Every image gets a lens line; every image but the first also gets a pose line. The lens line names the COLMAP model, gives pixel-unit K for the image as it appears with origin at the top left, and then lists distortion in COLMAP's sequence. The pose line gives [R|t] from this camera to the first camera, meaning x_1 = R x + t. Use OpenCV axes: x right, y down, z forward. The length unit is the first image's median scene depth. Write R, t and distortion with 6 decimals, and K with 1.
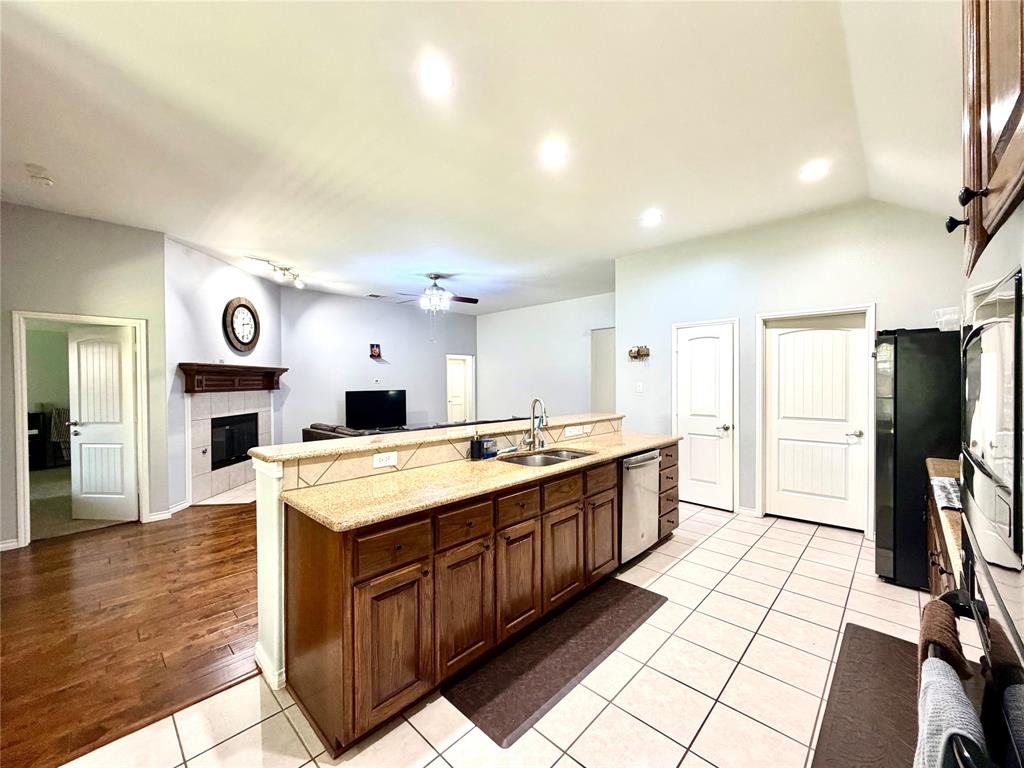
lens RADIAL K [[408.3, 0, 510.5], [0, 408.3, 383.4], [0, 0, 1]] dist [0.000275, 0.000030]
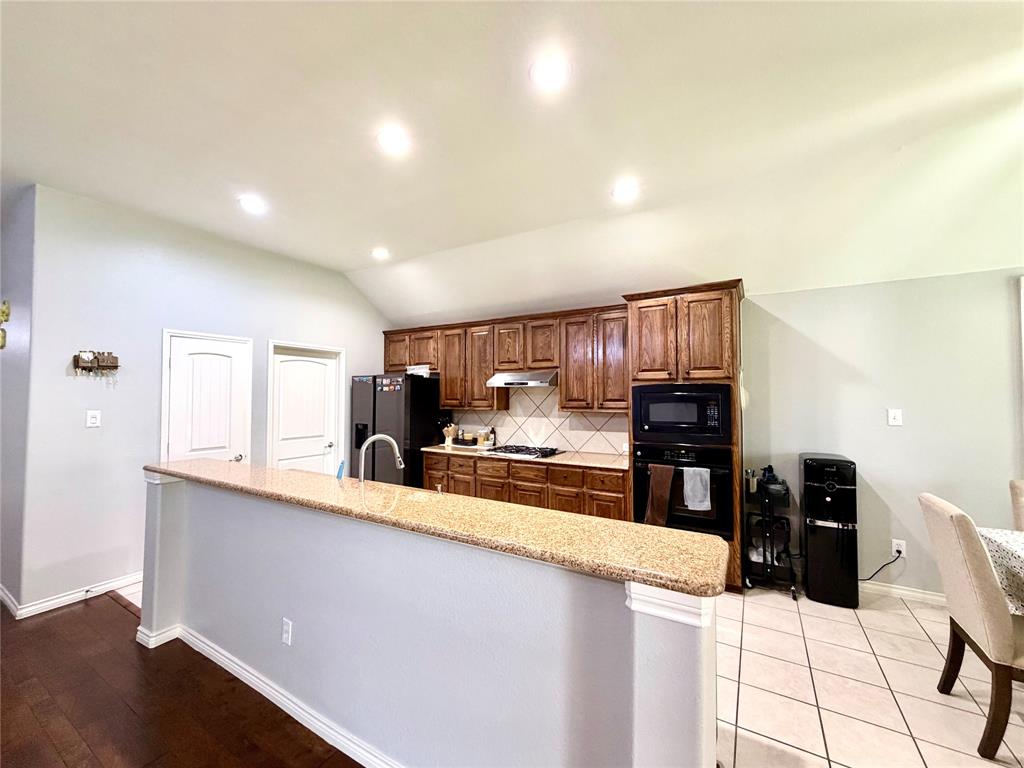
lens RADIAL K [[408.3, 0, 510.5], [0, 408.3, 383.4], [0, 0, 1]] dist [0.000275, 0.000030]
pose [[-0.224406, 0.031855, 0.973975, -0.416956], [0.005777, 0.999492, -0.031358, -0.020296], [-0.974479, -0.001410, -0.224476, 0.531549]]
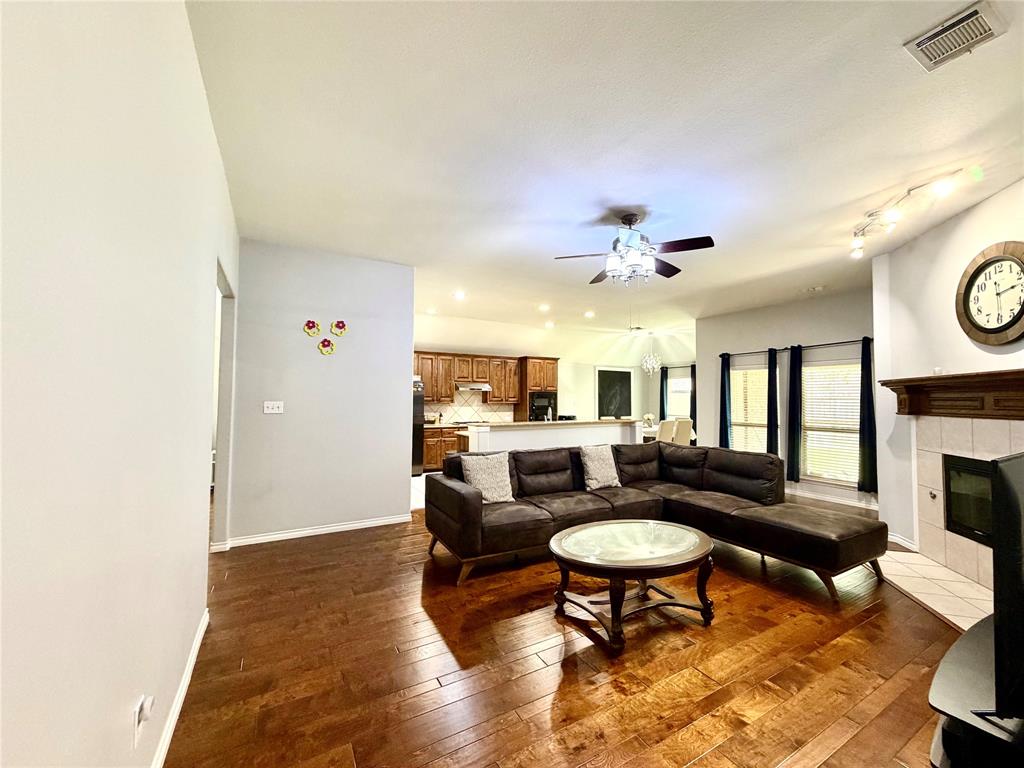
lens RADIAL K [[408.3, 0, 510.5], [0, 408.3, 383.4], [0, 0, 1]] dist [0.000275, 0.000030]
pose [[-0.959499, 0.008449, 0.281584, -0.217532], [-0.001888, 0.999335, -0.036419, -0.008499], [-0.281705, -0.035476, -0.958845, 1.881554]]
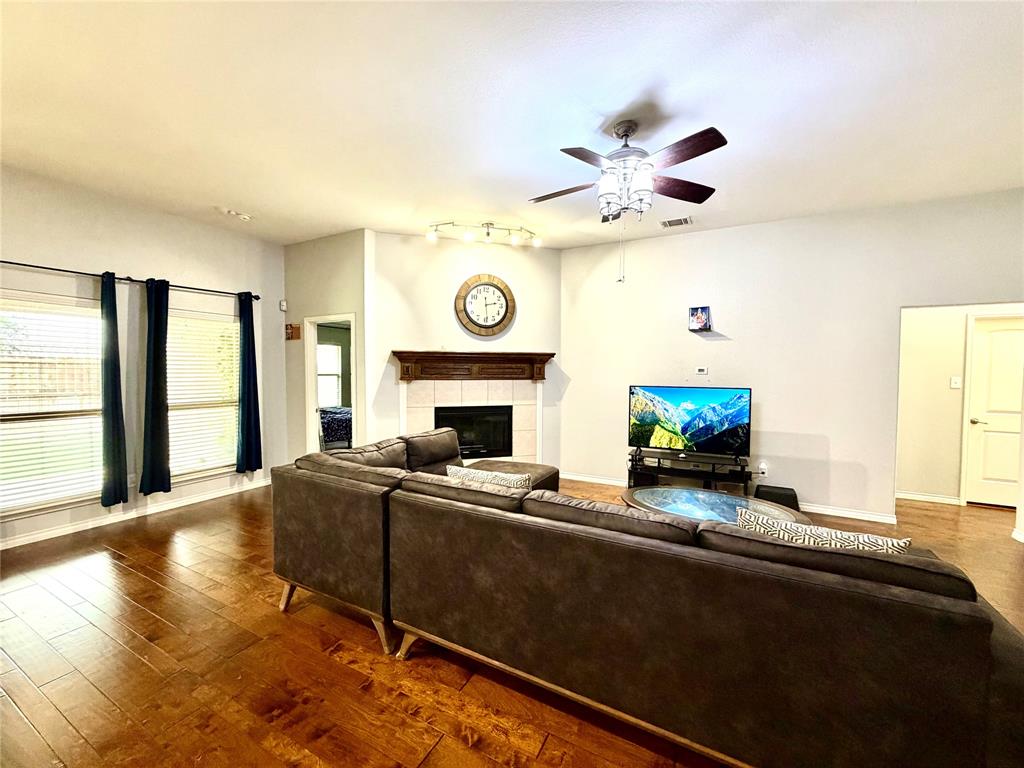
lens RADIAL K [[408.3, 0, 510.5], [0, 408.3, 383.4], [0, 0, 1]] dist [0.000275, 0.000030]
pose [[0.278399, 0.040078, -0.959629, 0.240191], [-0.012209, 0.999196, 0.038188, -0.009503], [0.960388, 0.001084, 0.278665, 0.899707]]
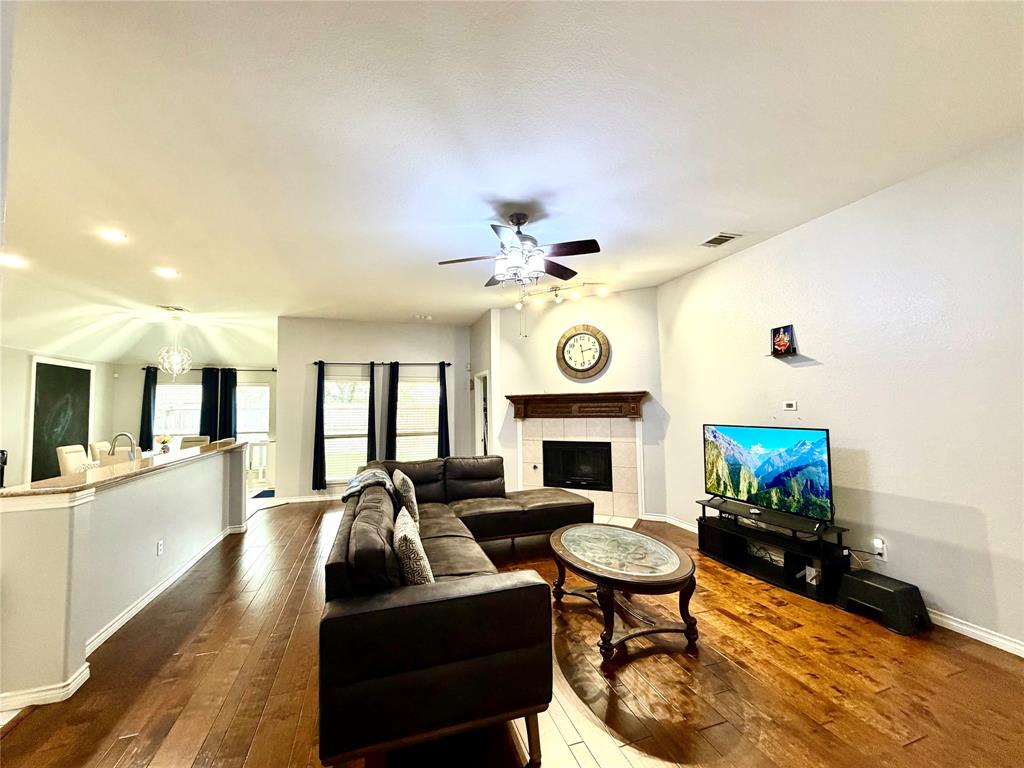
lens RADIAL K [[408.3, 0, 510.5], [0, 408.3, 383.4], [0, 0, 1]] dist [0.000275, 0.000030]
pose [[-0.460232, -0.041950, -0.886807, 0.344552], [0.013521, 0.998436, -0.054248, -0.015453], [0.887696, -0.036957, -0.458945, 1.452875]]
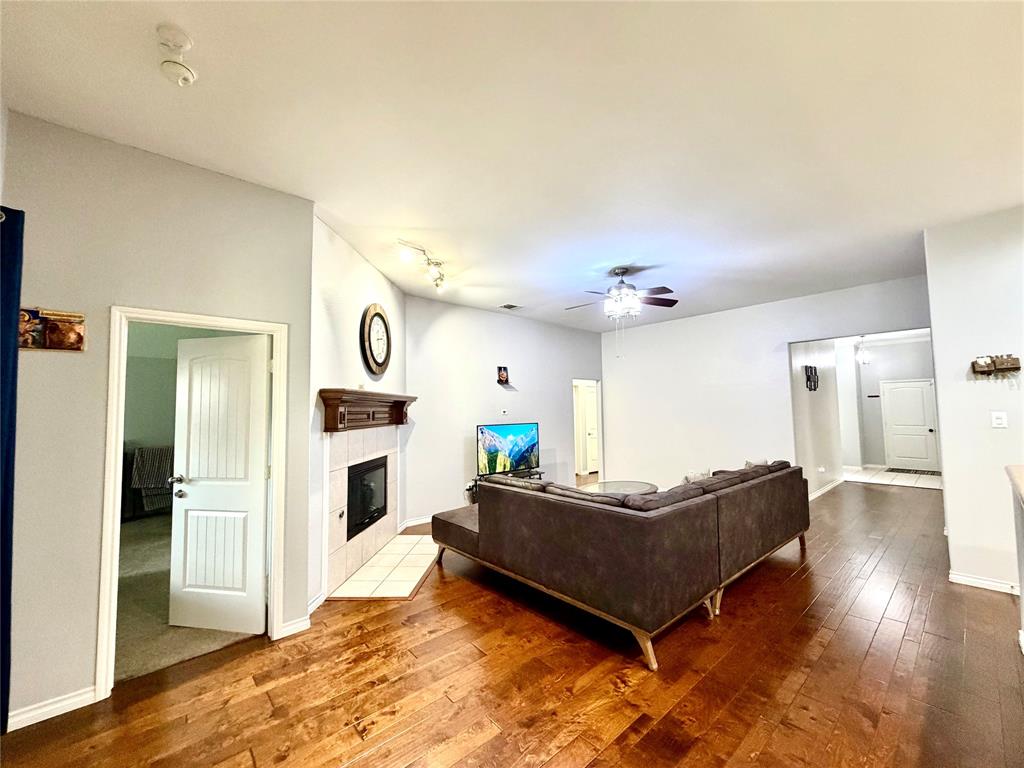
lens RADIAL K [[408.3, 0, 510.5], [0, 408.3, 383.4], [0, 0, 1]] dist [0.000275, 0.000030]
pose [[0.996690, -0.012741, -0.080290, -0.389635], [0.006905, 0.997341, -0.072549, -0.005961], [0.081001, 0.071755, 0.994128, 0.302637]]
